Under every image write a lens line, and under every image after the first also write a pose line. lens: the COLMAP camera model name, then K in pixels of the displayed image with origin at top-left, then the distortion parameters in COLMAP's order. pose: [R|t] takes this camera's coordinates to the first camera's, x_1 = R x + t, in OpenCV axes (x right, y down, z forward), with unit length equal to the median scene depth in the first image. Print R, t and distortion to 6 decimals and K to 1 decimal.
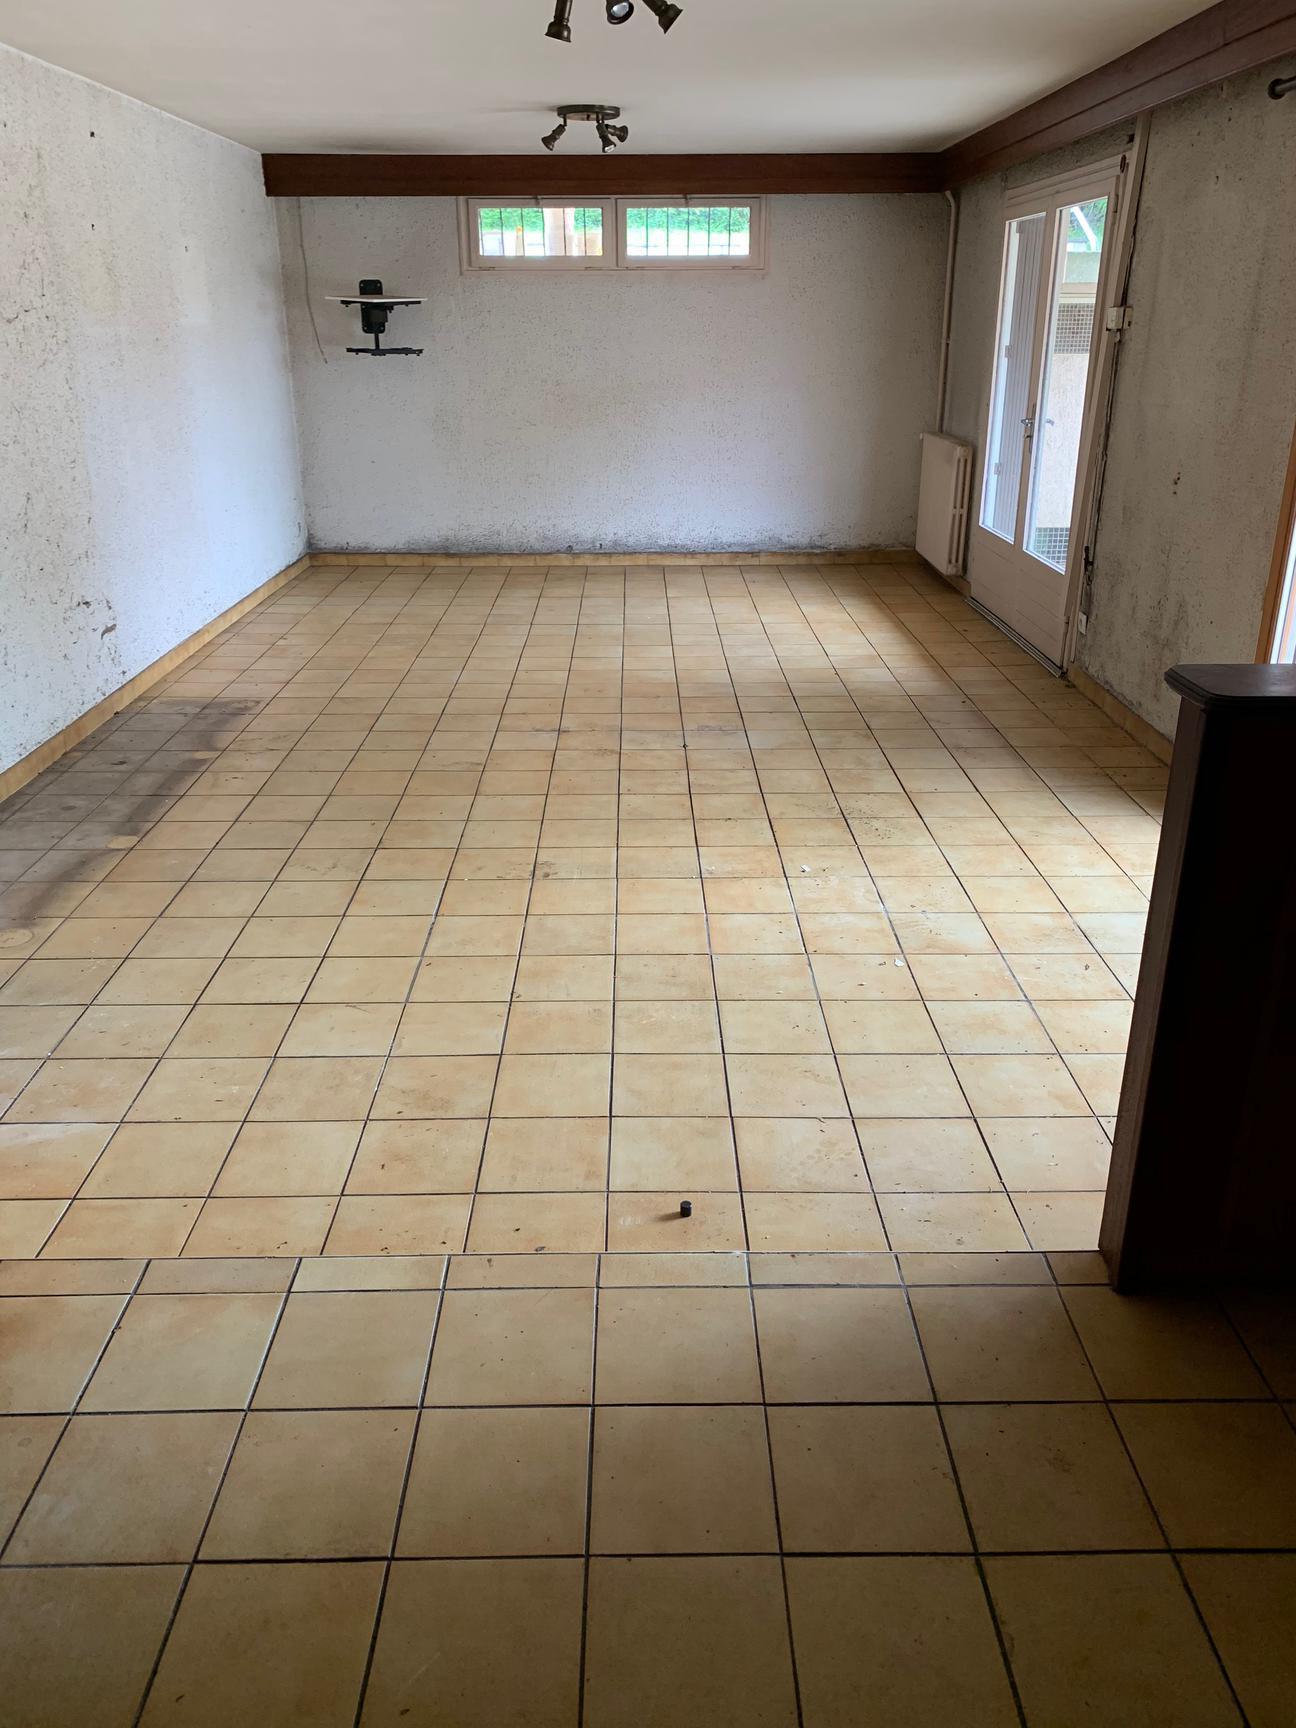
lens RADIAL K [[1321.7, 0, 648.3], [0, 1321.7, 865.5], [0, 0, 1]] dist [0.035854, -0.026289]
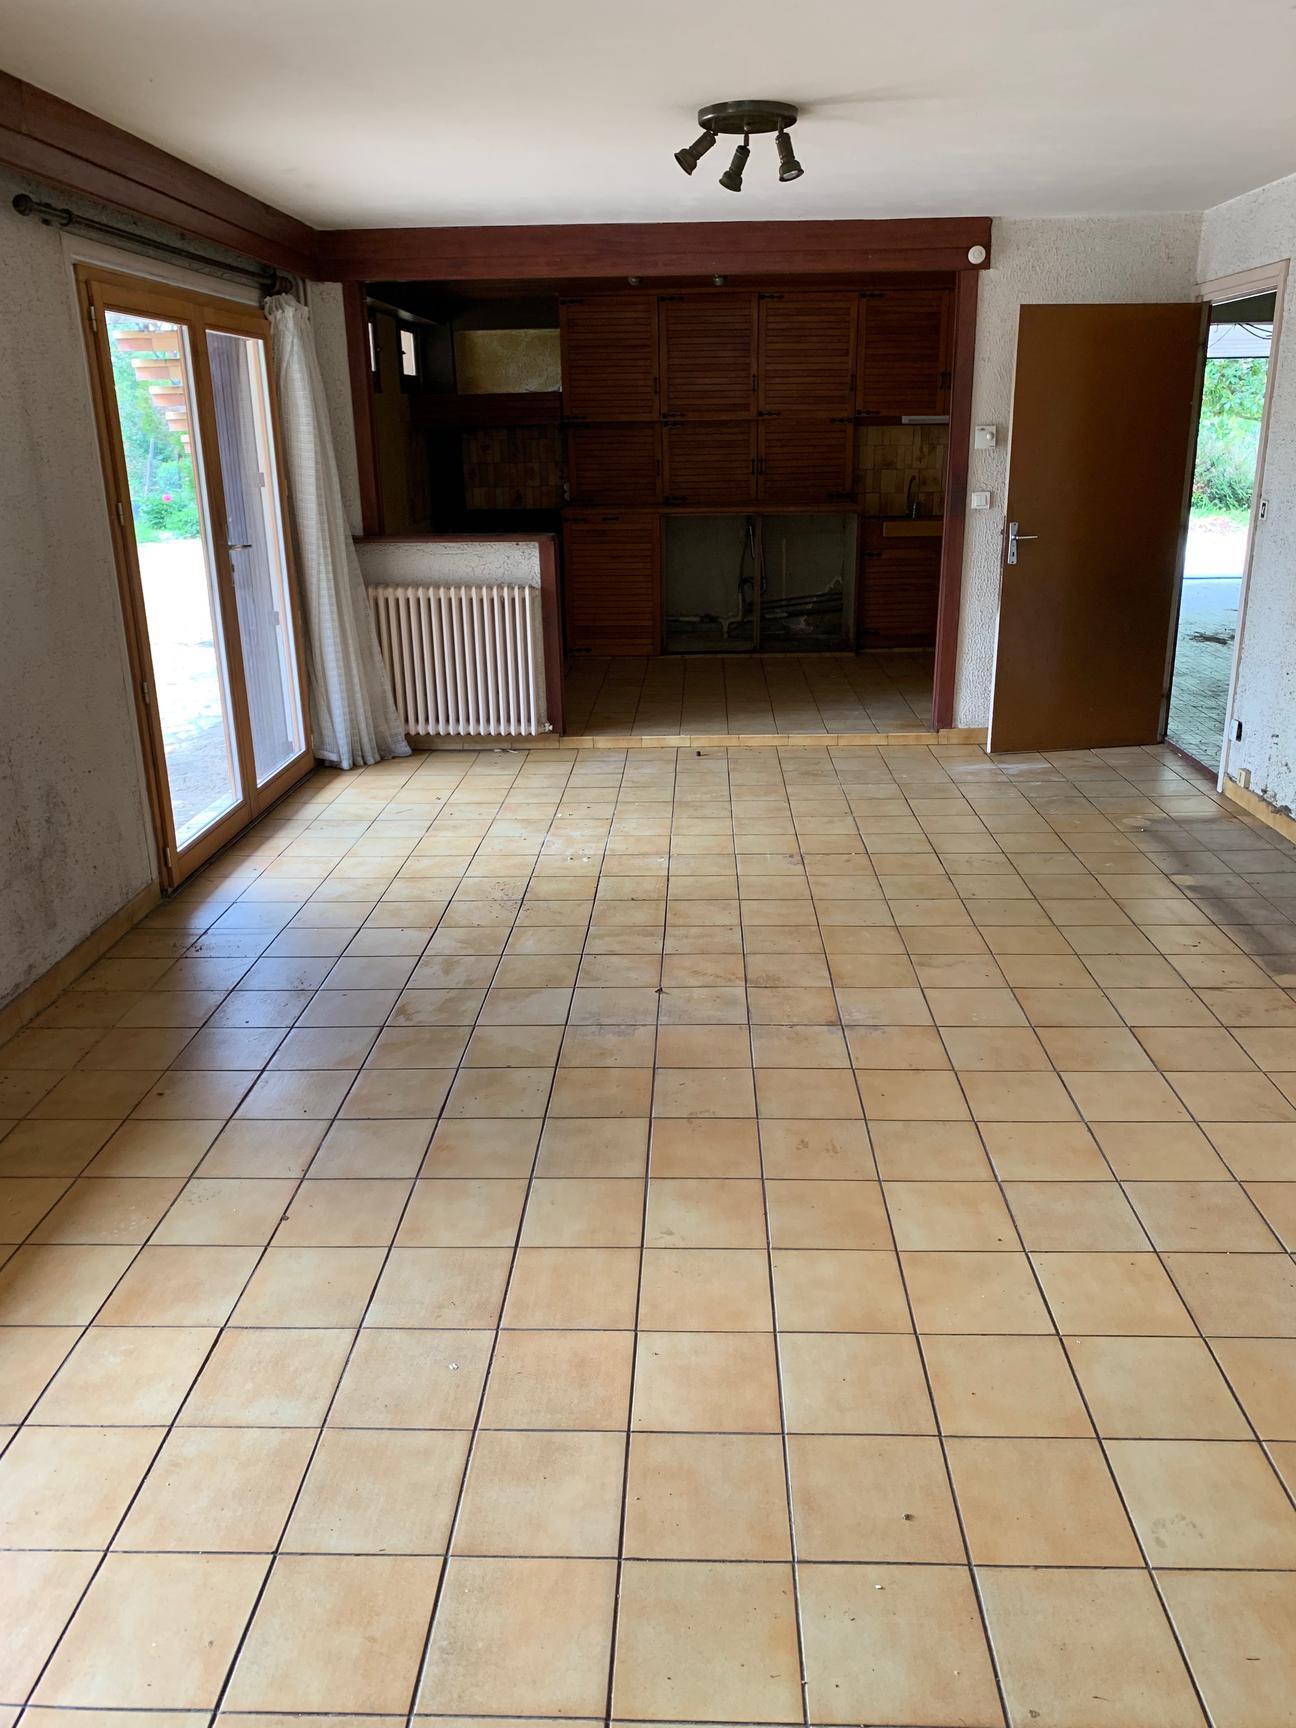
lens RADIAL K [[1321.7, 0, 648.1], [0, 1321.7, 862.5], [0, 0, 1]] dist [0.035854, -0.026289]
pose [[-0.998549, 0.005387, 0.053582, -0.006601], [0.038895, 0.760307, 0.648399, -0.707780], [-0.037246, 0.649542, -0.759413, 1.707357]]
